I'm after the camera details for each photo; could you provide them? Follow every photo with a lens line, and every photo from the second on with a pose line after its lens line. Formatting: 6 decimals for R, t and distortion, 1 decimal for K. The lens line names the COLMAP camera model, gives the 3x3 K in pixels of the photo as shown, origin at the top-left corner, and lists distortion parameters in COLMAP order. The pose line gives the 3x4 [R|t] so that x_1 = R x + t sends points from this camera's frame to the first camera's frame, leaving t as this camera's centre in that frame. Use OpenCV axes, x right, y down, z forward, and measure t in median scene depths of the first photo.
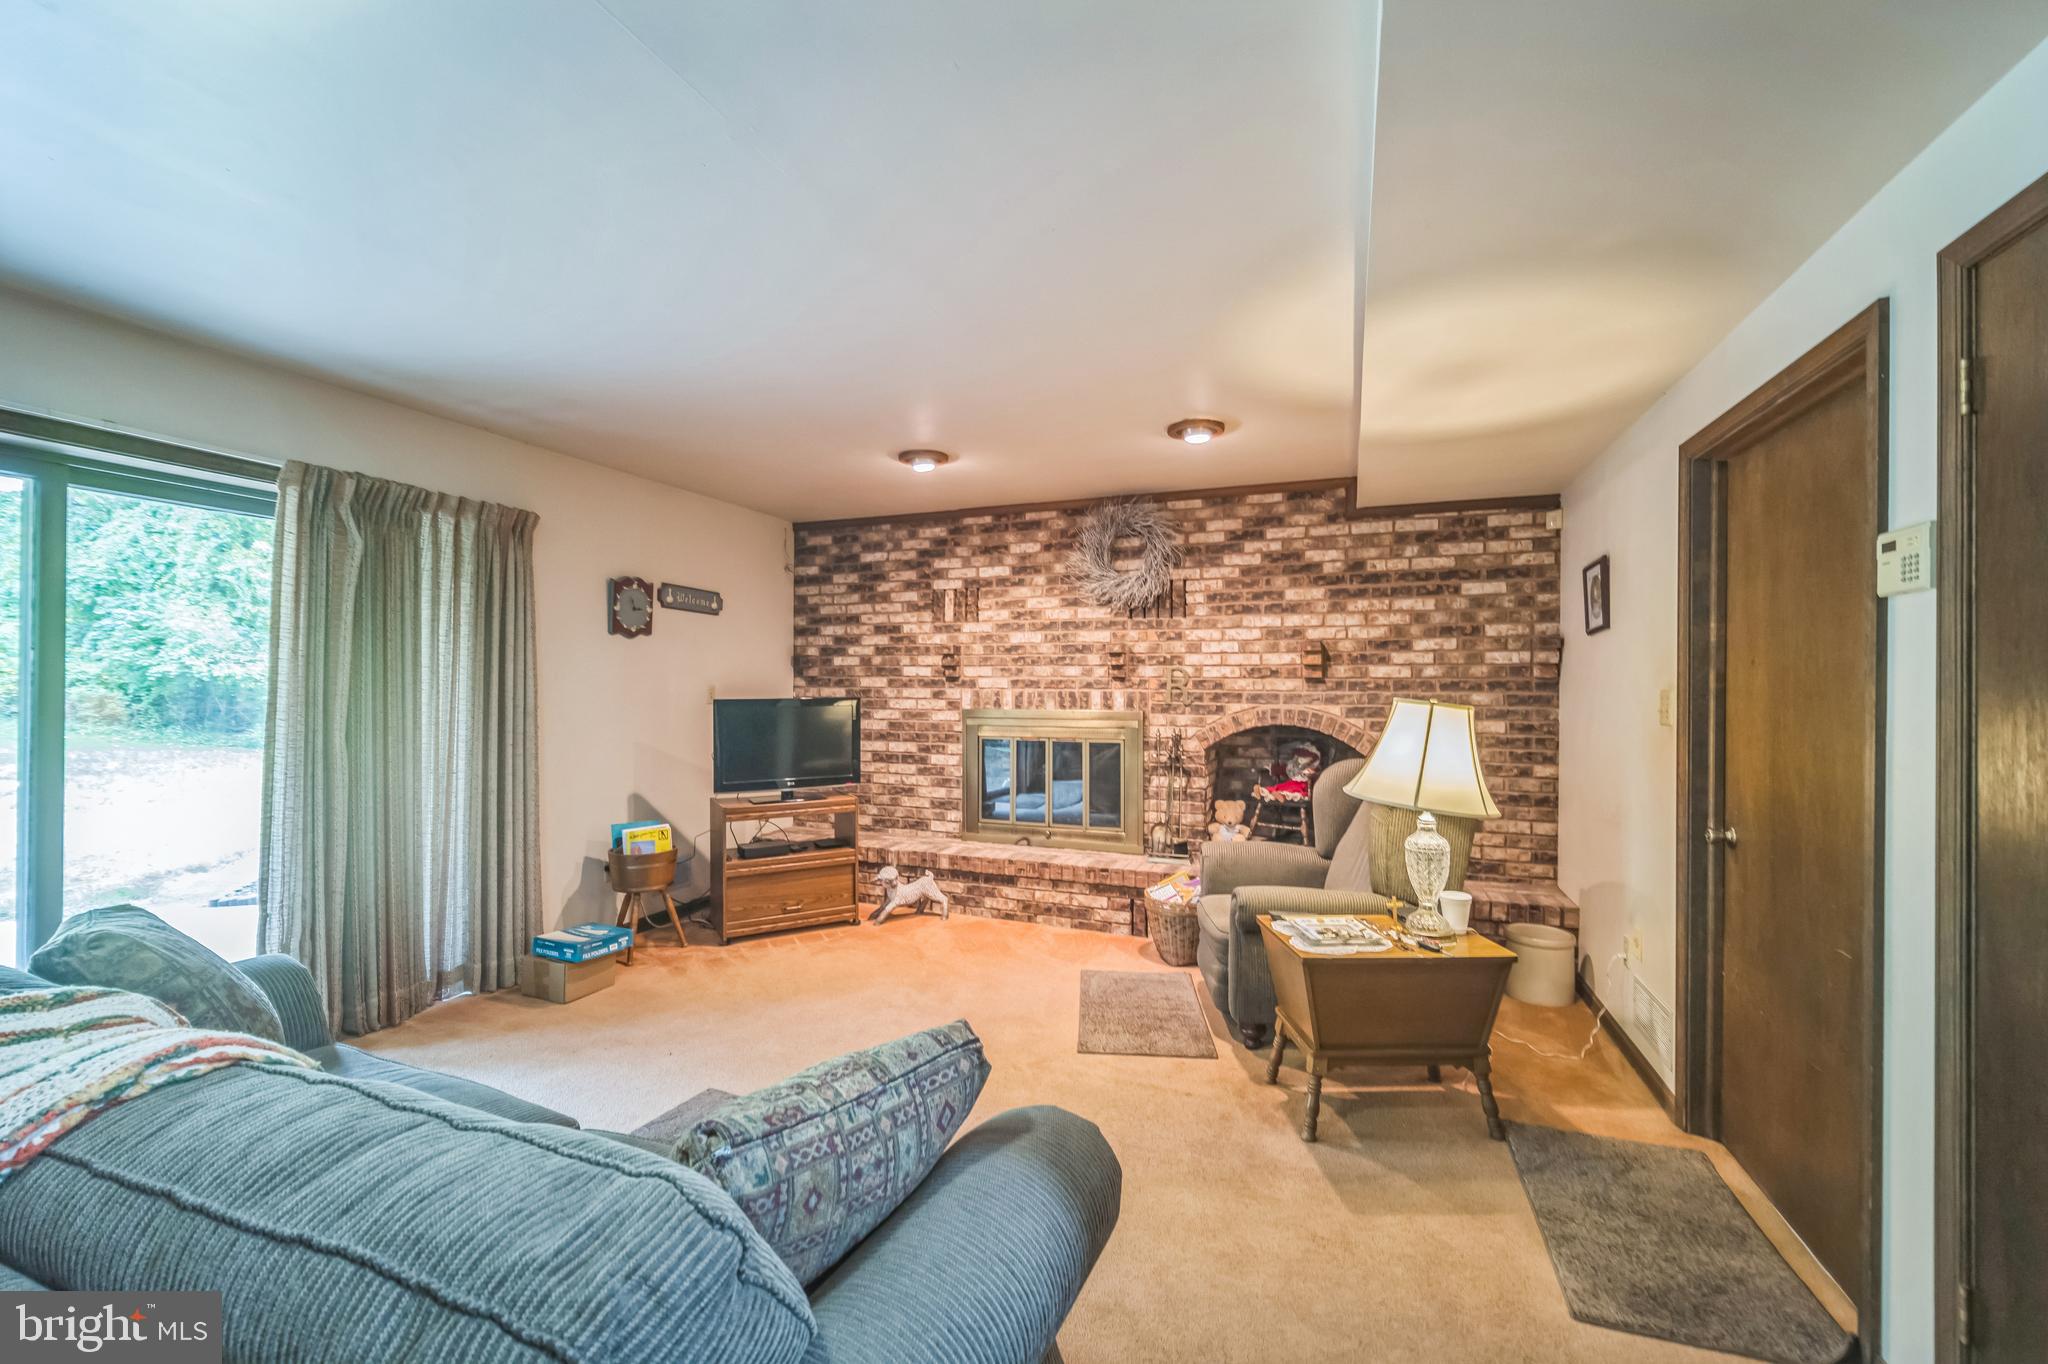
lens RADIAL K [[826.8, 0, 1019.2], [0, 826.8, 693.3], [0, 0, 1]] dist [-0.003676, -0.000186]
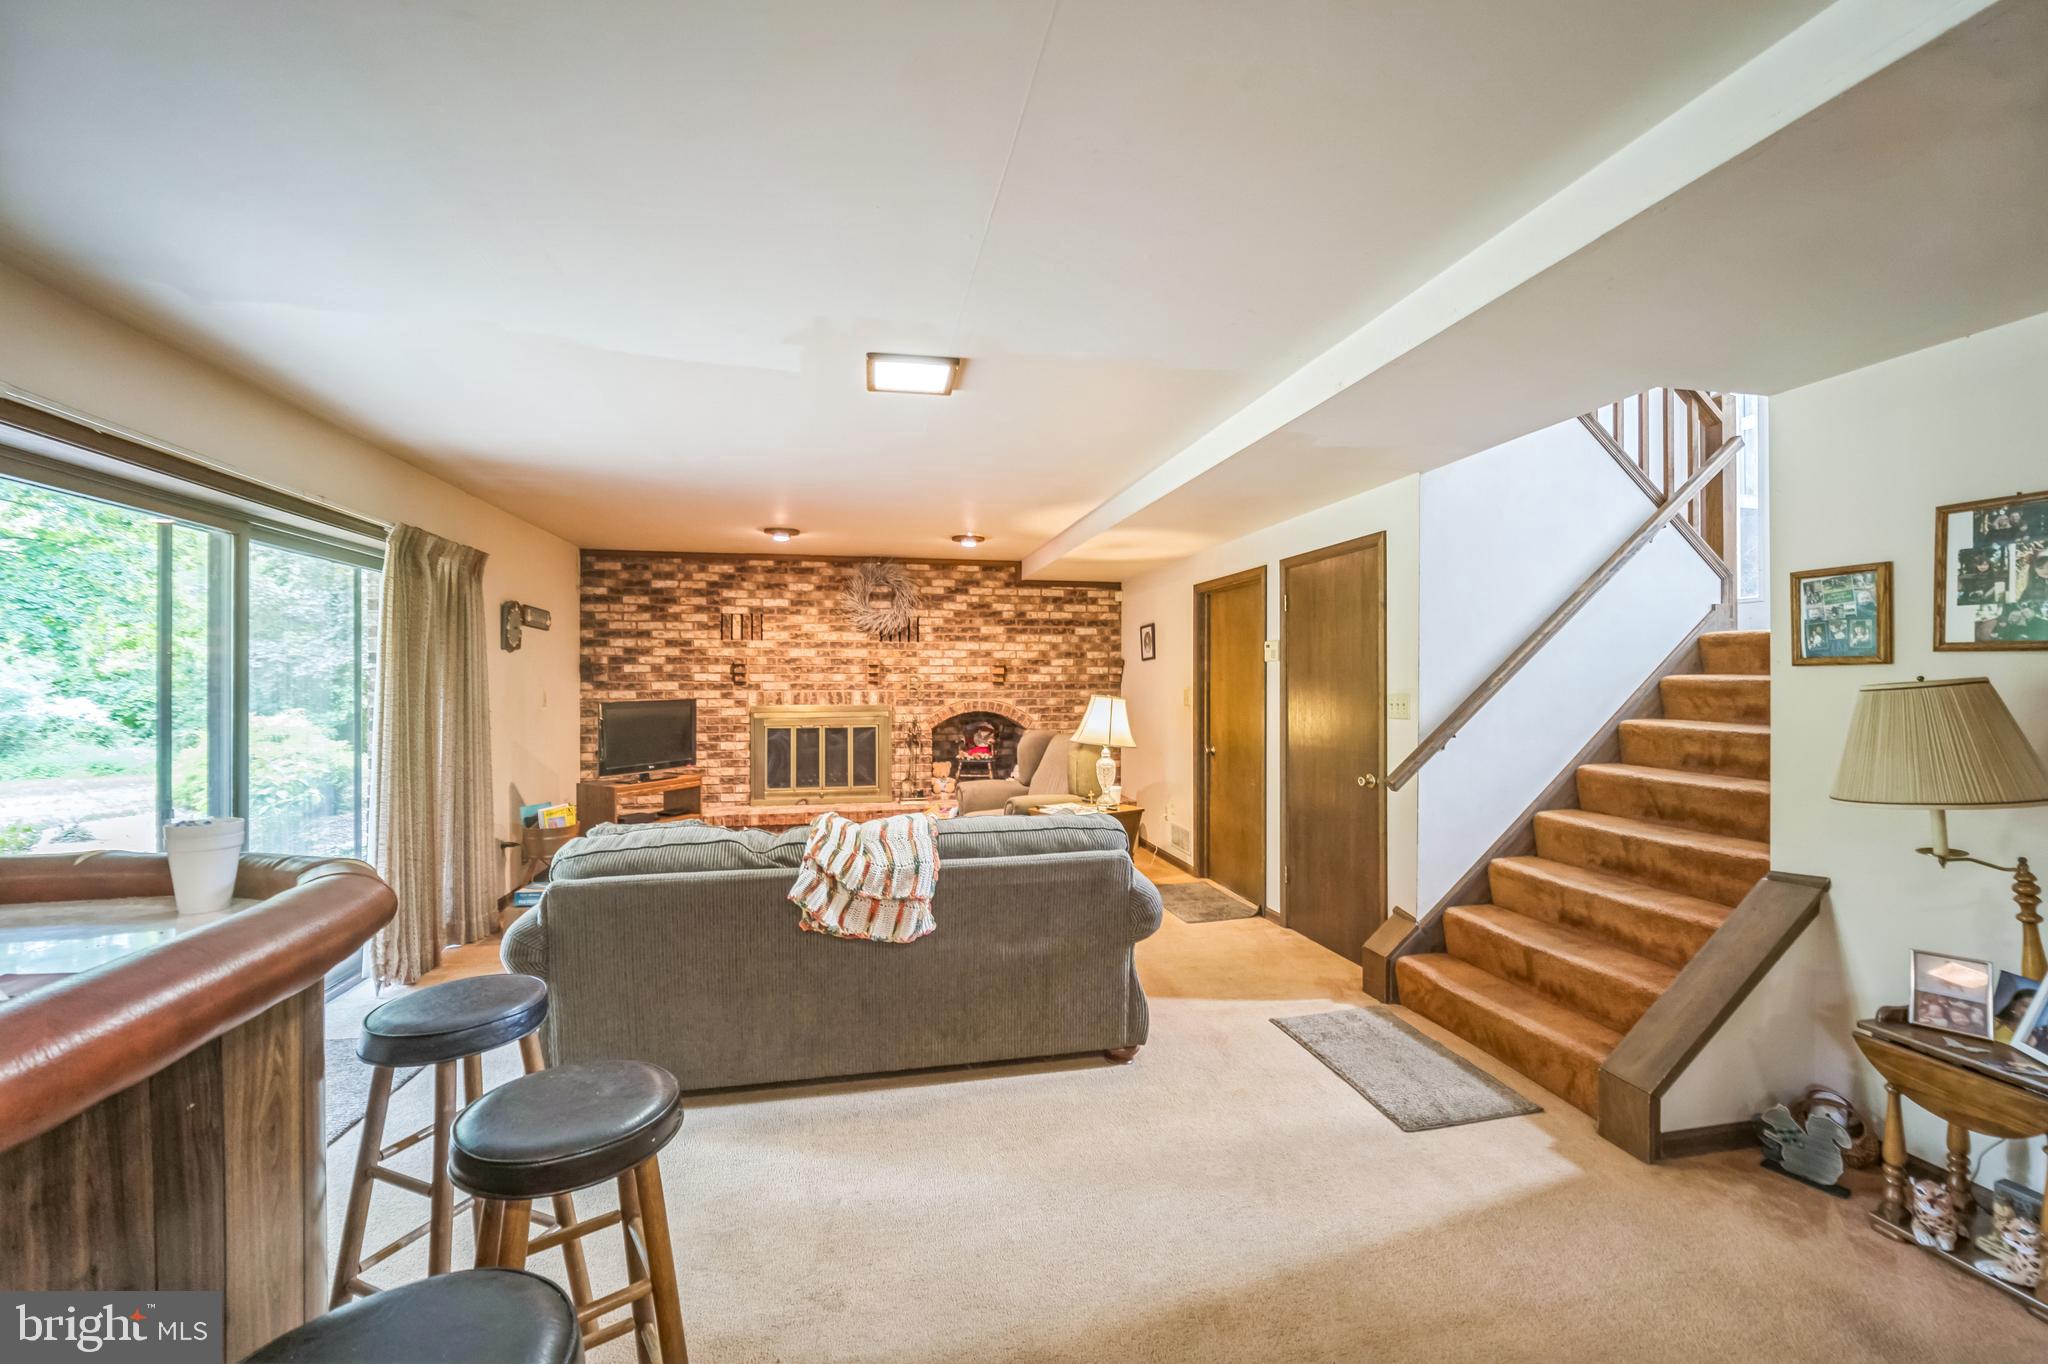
lens RADIAL K [[826.8, 0, 1019.2], [0, 826.8, 693.3], [0, 0, 1]] dist [-0.003676, -0.000186]
pose [[0.835668, -0.014121, 0.549053, -0.466628], [0.008980, 0.999887, 0.012047, -0.014307], [-0.549161, -0.005137, 0.835701, -0.355827]]
